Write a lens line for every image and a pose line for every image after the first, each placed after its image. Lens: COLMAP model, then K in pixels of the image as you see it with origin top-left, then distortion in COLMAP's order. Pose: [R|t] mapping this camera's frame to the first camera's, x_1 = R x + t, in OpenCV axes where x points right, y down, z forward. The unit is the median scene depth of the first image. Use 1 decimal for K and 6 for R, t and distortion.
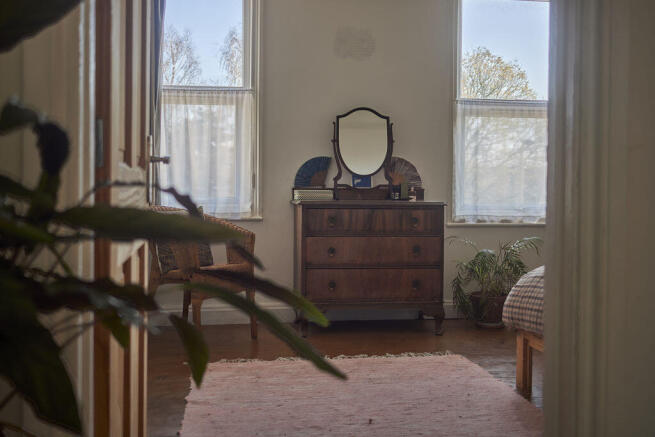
lens RADIAL K [[872.5, 0, 327.5], [0, 872.5, 218.5], [0, 0, 1]] dist [-0.023118, -0.012190]
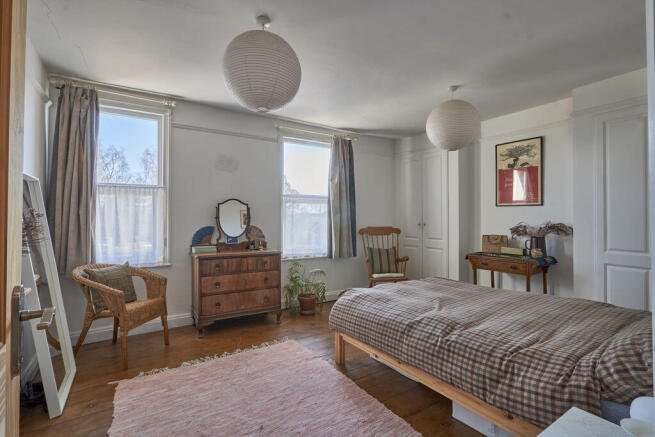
lens RADIAL K [[318.4, 0, 327.5], [0, 318.4, 218.5], [0, 0, 1]] dist [0.000459, 0.000058]
pose [[0.922258, -0.004476, 0.386548, -0.034130], [0.009427, 0.999896, -0.010914, -0.078902], [-0.386459, 0.013710, 0.922205, 0.328539]]
